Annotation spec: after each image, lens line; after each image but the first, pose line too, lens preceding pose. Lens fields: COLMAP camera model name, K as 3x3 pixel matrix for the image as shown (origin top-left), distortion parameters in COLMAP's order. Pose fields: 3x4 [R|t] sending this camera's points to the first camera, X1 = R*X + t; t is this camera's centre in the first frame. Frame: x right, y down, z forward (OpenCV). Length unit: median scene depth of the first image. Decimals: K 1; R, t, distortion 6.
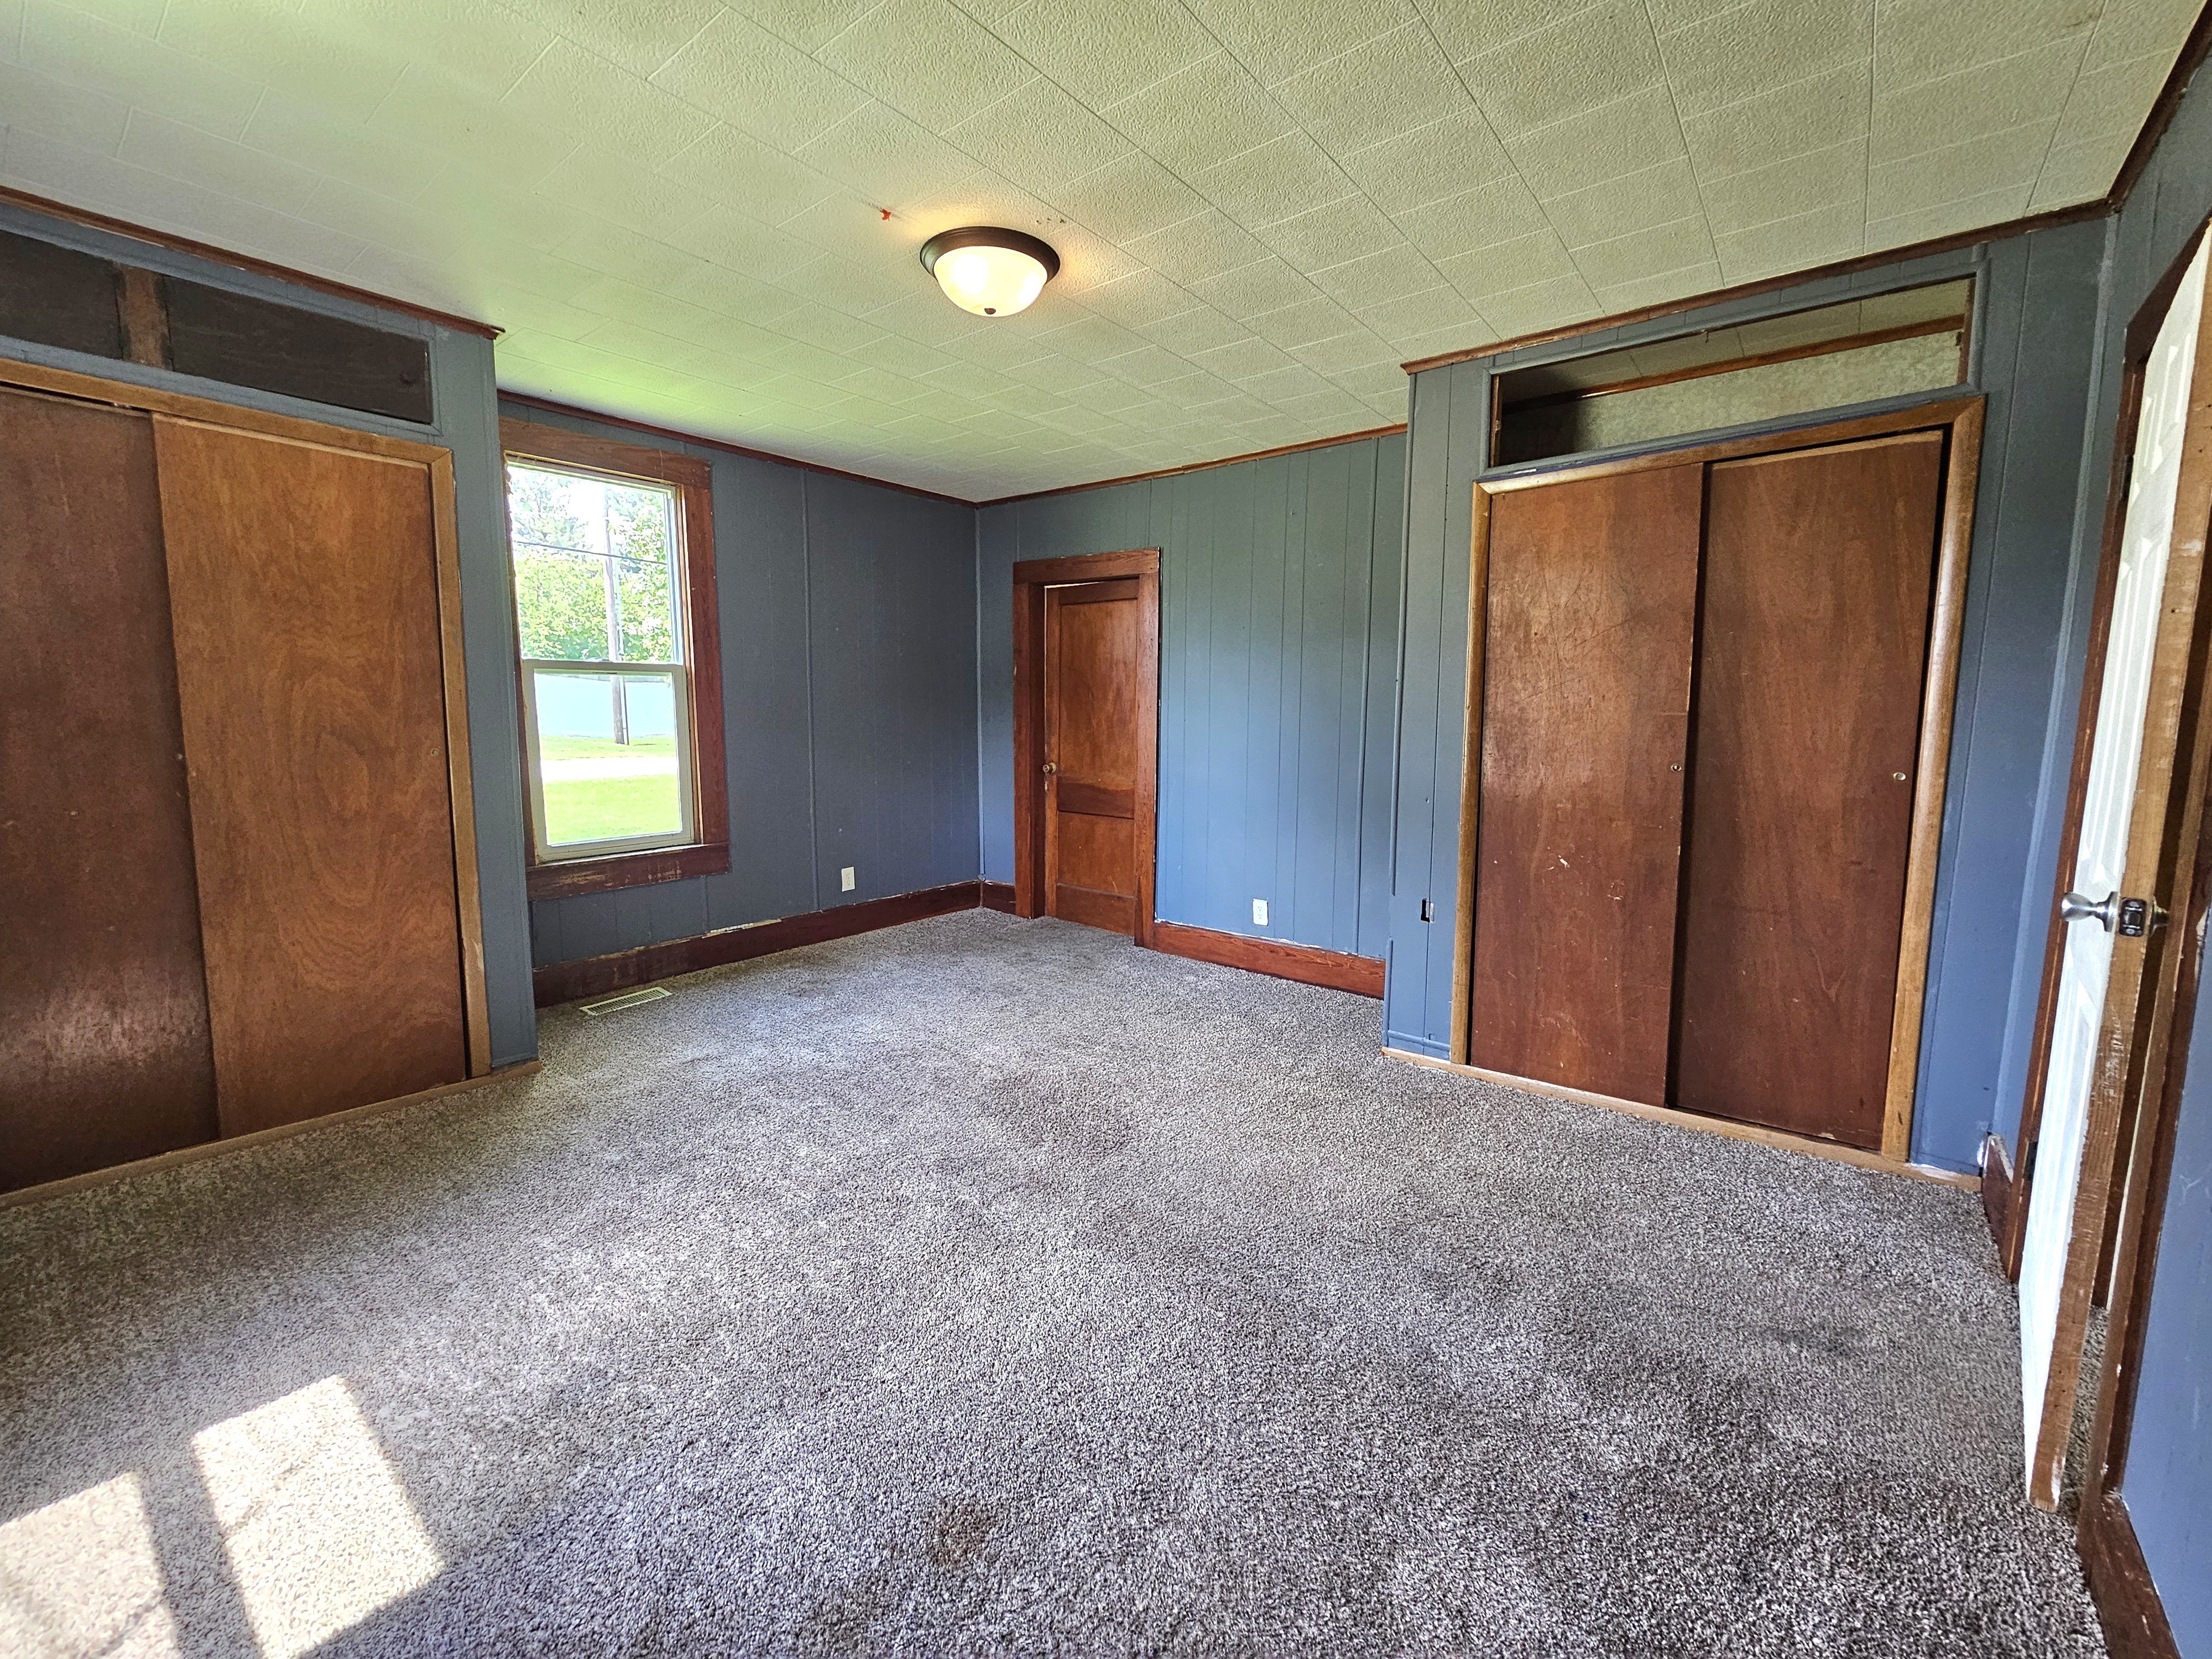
lens RADIAL K [[904.8, 0, 1104.1], [0, 904.8, 819.9], [0, 0, 1]] dist [-0.002131, 0.000016]
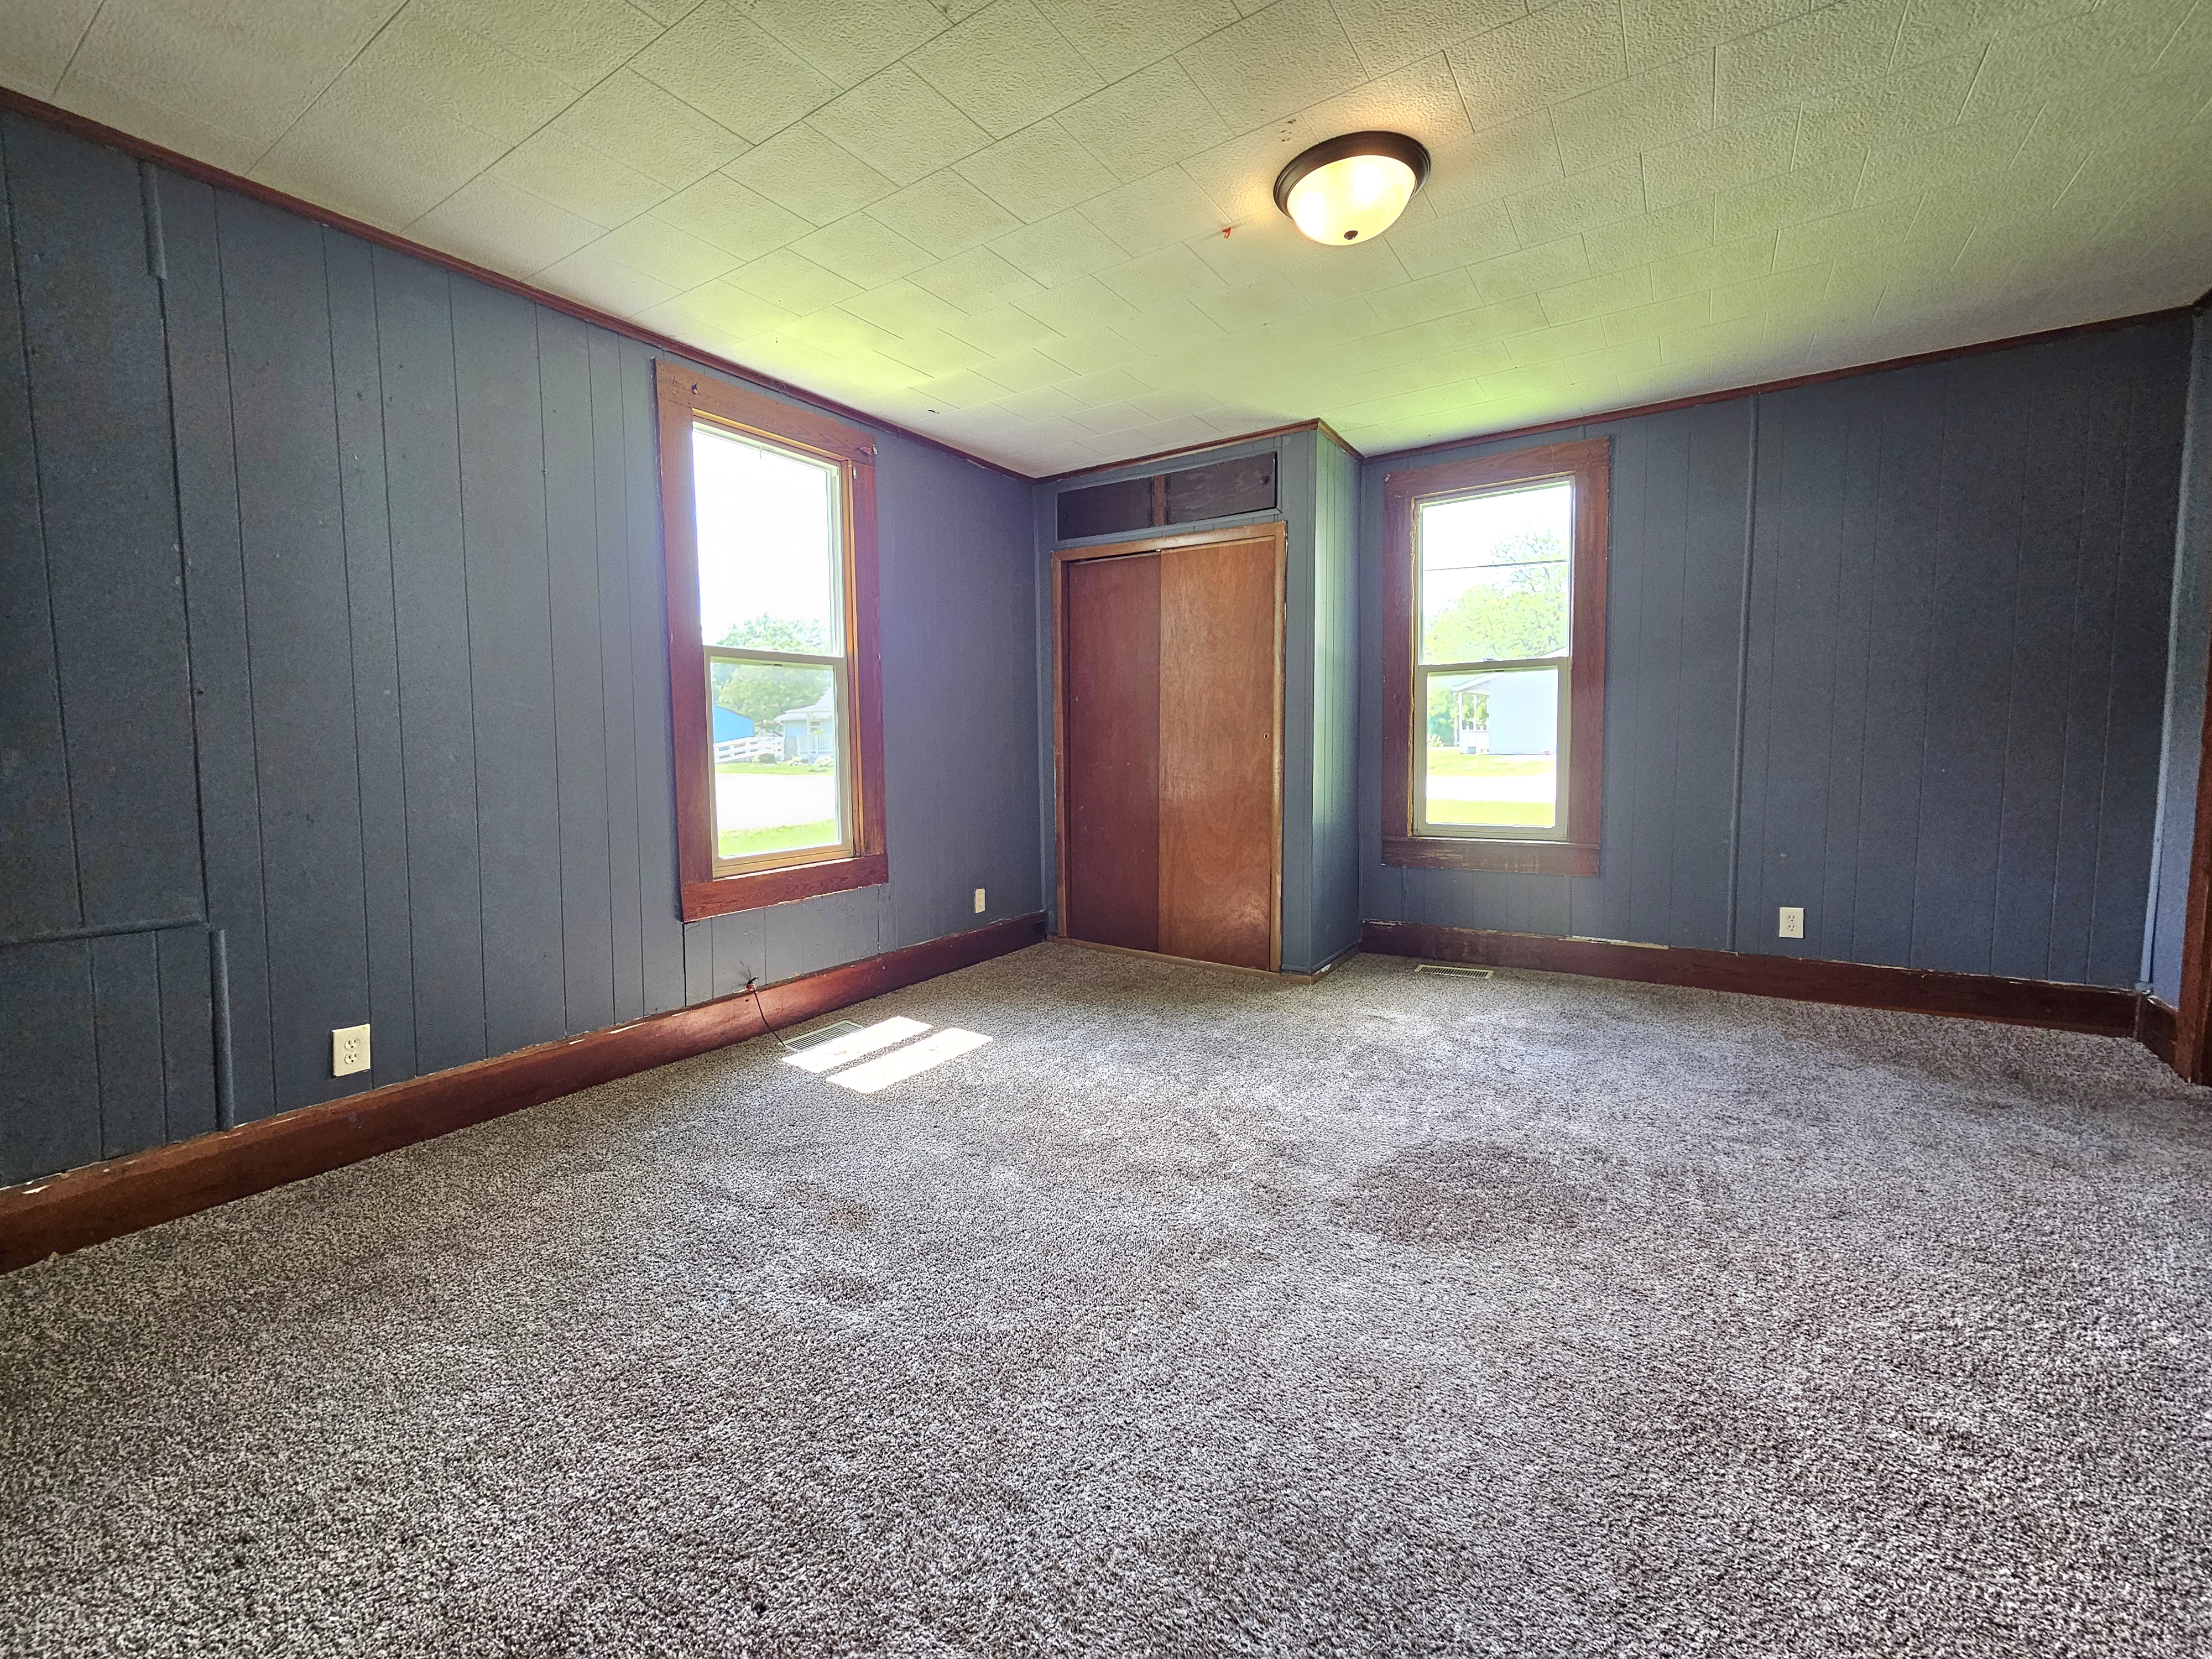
lens RADIAL K [[904.8, 0, 1102.8], [0, 904.8, 827.5], [0, 0, 1]] dist [-0.002131, 0.000016]
pose [[0.102914, 0.088578, -0.990738, 0.629957], [-0.108394, 0.991094, 0.077350, -0.013362], [0.988767, 0.099430, 0.111599, 0.559798]]
